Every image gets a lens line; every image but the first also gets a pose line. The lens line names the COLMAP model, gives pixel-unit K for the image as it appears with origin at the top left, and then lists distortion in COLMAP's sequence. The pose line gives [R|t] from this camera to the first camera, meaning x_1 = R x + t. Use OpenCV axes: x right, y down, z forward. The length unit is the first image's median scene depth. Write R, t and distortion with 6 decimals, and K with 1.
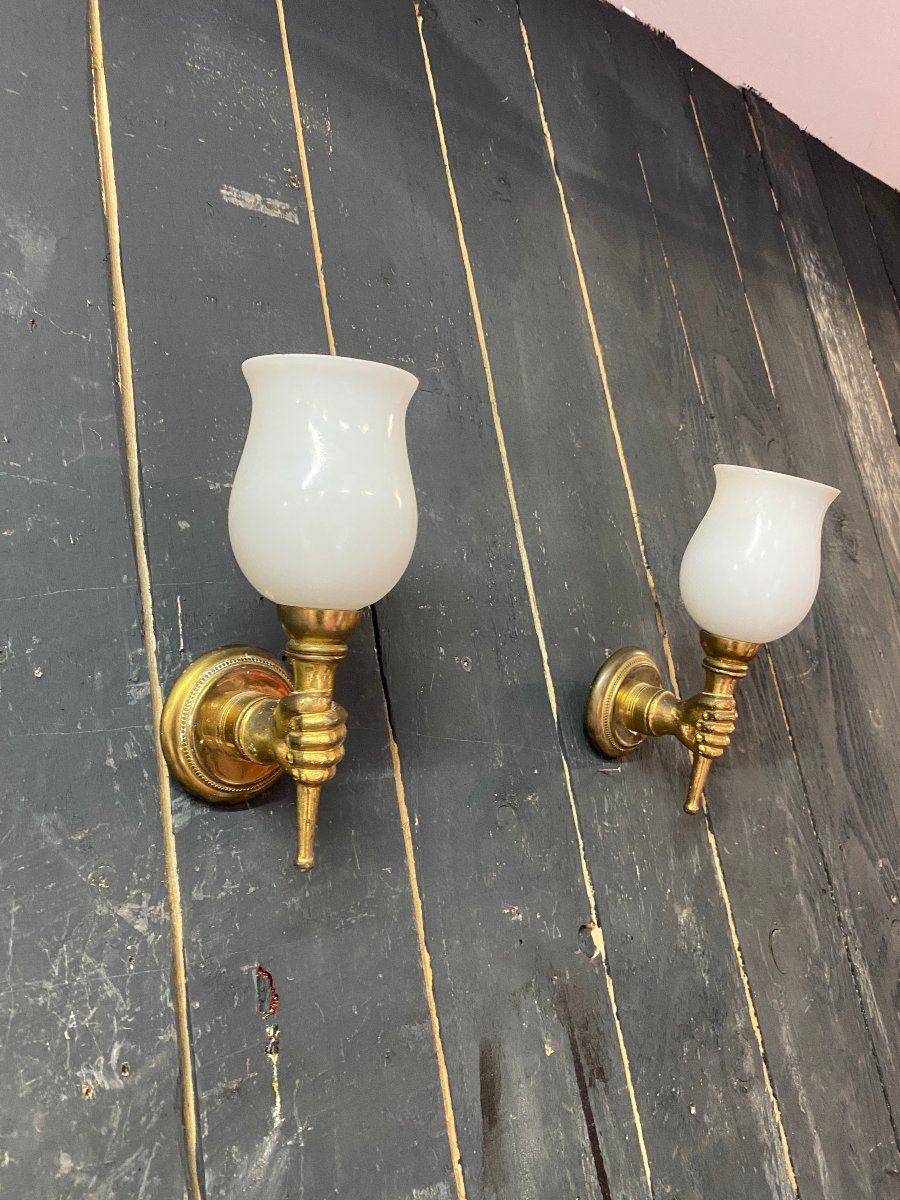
lens RADIAL K [[922.1, 0, 445.6], [0, 922.1, 594.2], [0, 0, 1]] dist [0.004662, -0.013839]
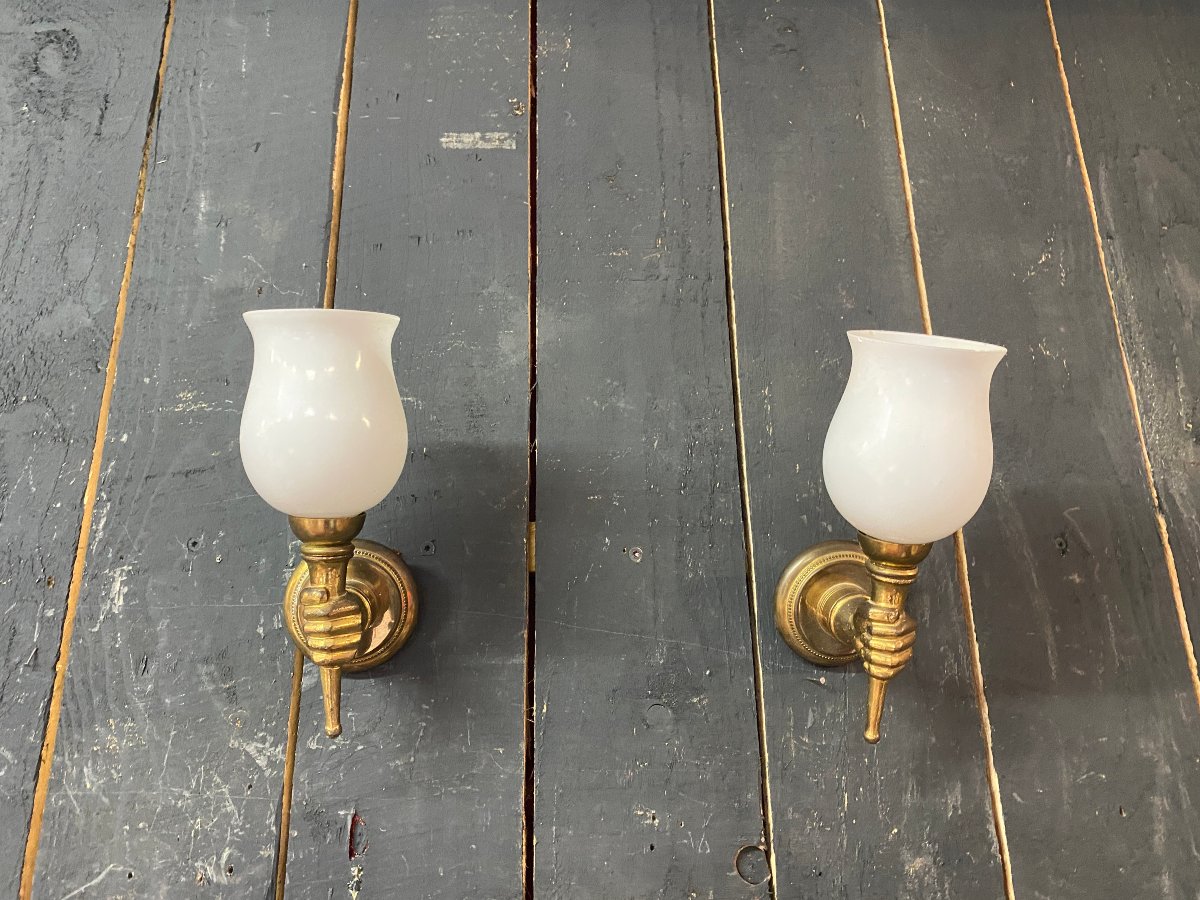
lens RADIAL K [[922.1, 0, 598.8], [0, 922.1, 431.3], [0, 0, 1]] dist [0.004662, -0.013839]
pose [[0.808163, -0.040717, -0.587550, 0.587892], [0.034402, 0.999168, -0.021924, -0.037918], [0.587954, -0.002494, 0.808891, 0.175988]]
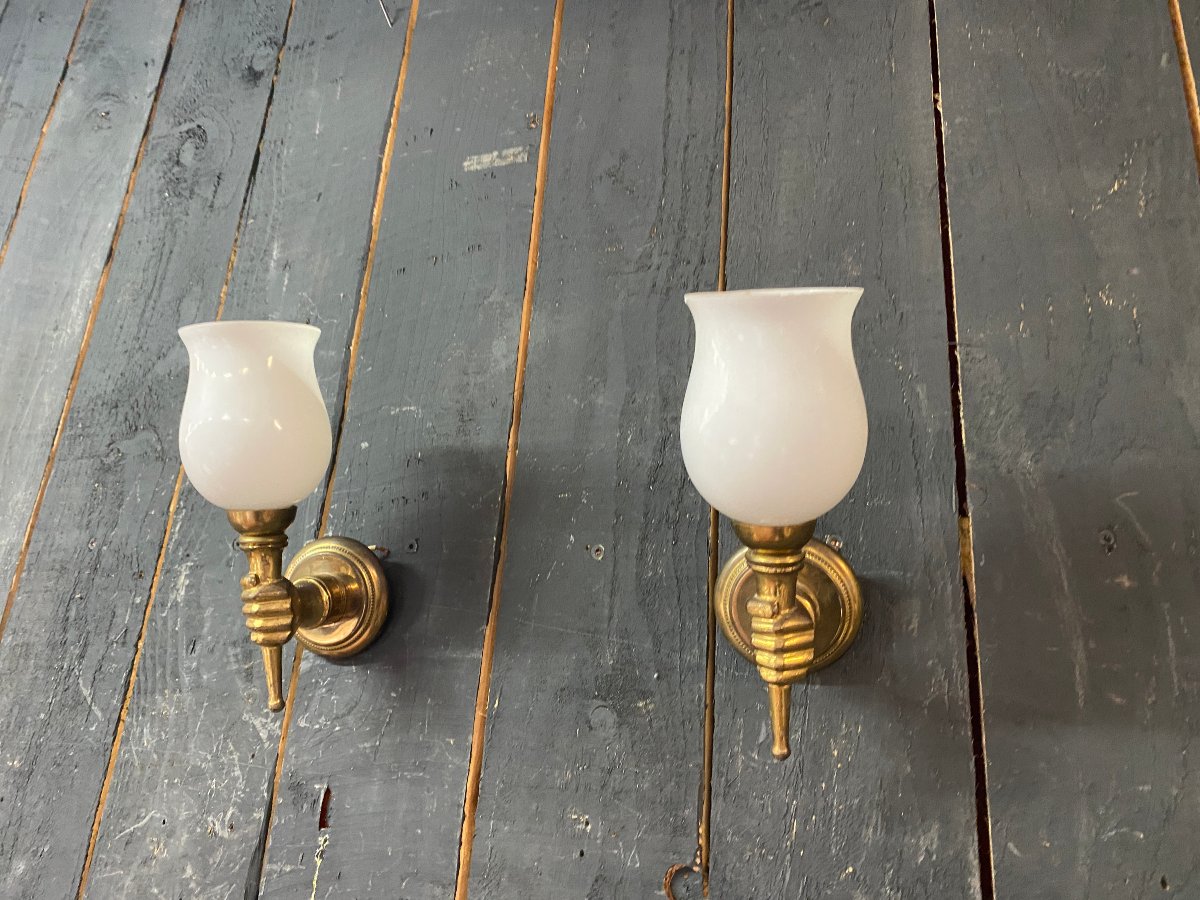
lens RADIAL K [[922.1, 0, 599.4], [0, 922.1, 449.9], [0, 0, 1]] dist [0.004662, -0.013839]
pose [[0.518395, -0.086801, -0.850724, 0.863911], [0.060054, 0.996074, -0.065037, 0.031936], [0.853030, -0.017375, 0.521573, 0.509247]]
